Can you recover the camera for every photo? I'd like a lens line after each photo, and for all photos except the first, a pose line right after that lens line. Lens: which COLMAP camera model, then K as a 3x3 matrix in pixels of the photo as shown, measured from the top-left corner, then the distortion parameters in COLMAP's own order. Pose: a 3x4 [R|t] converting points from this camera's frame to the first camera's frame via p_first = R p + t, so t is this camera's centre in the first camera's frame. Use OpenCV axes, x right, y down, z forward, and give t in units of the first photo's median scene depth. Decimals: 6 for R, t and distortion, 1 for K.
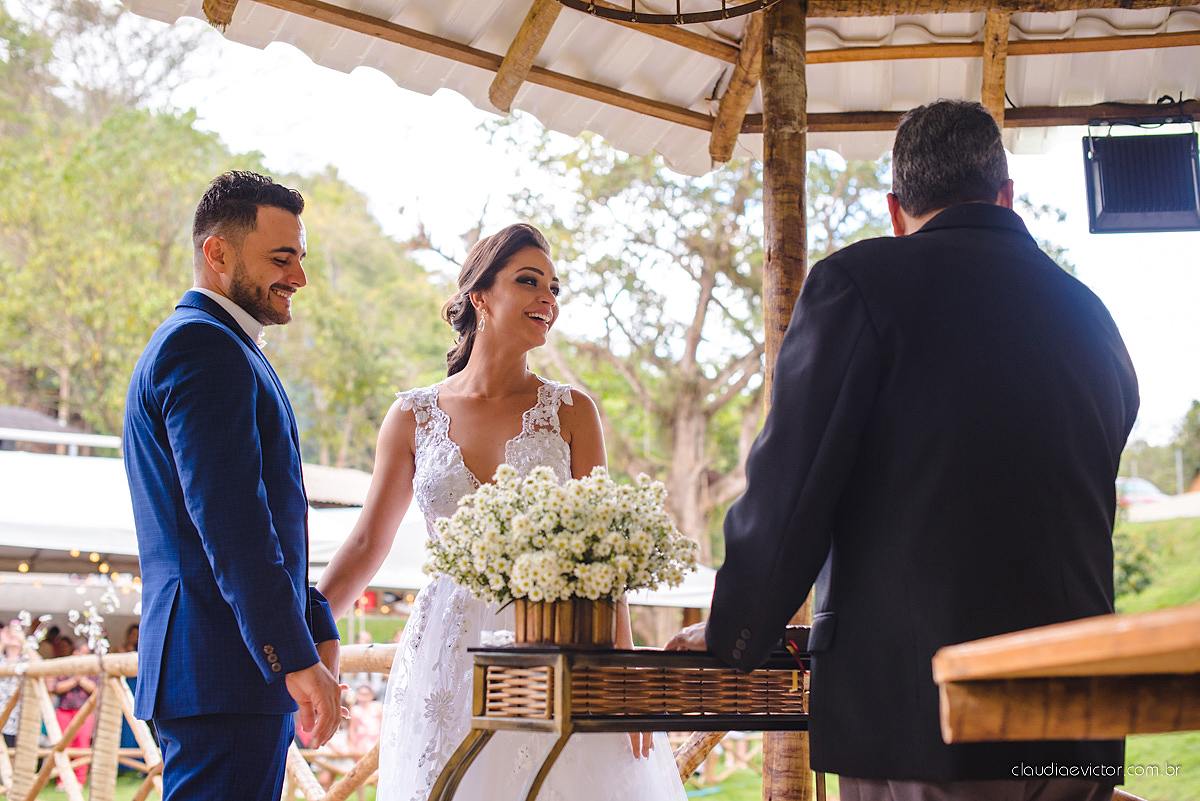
lens RADIAL K [[1808.1, 0, 600.0], [0, 1808.1, 400.5], [0, 0, 1]] dist [0.011613, 0.137770]
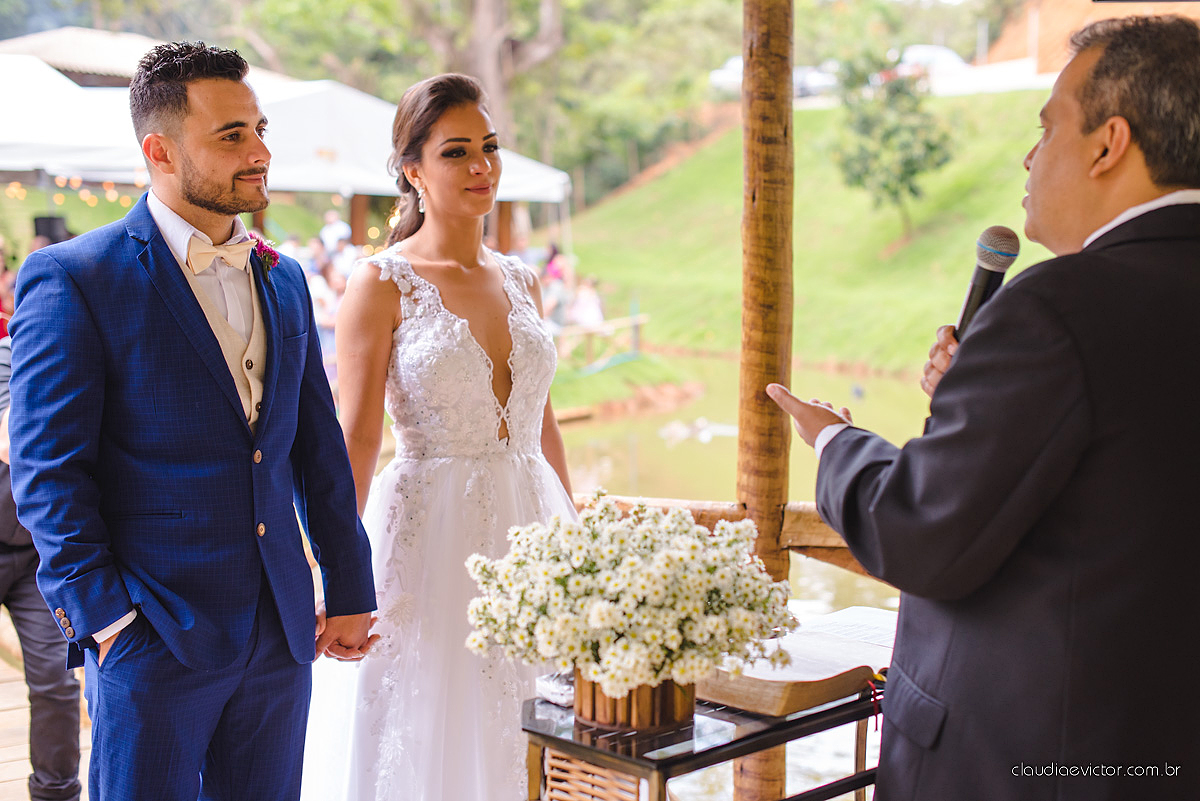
lens RADIAL K [[1808.1, 0, 600.0], [0, 1808.1, 400.5], [0, 0, 1]] dist [0.011613, 0.137770]
pose [[0.993332, -0.018824, 0.113738, -0.073242], [-0.009705, 0.969423, 0.245202, -0.120600], [-0.114876, -0.244671, 0.962777, 0.130059]]
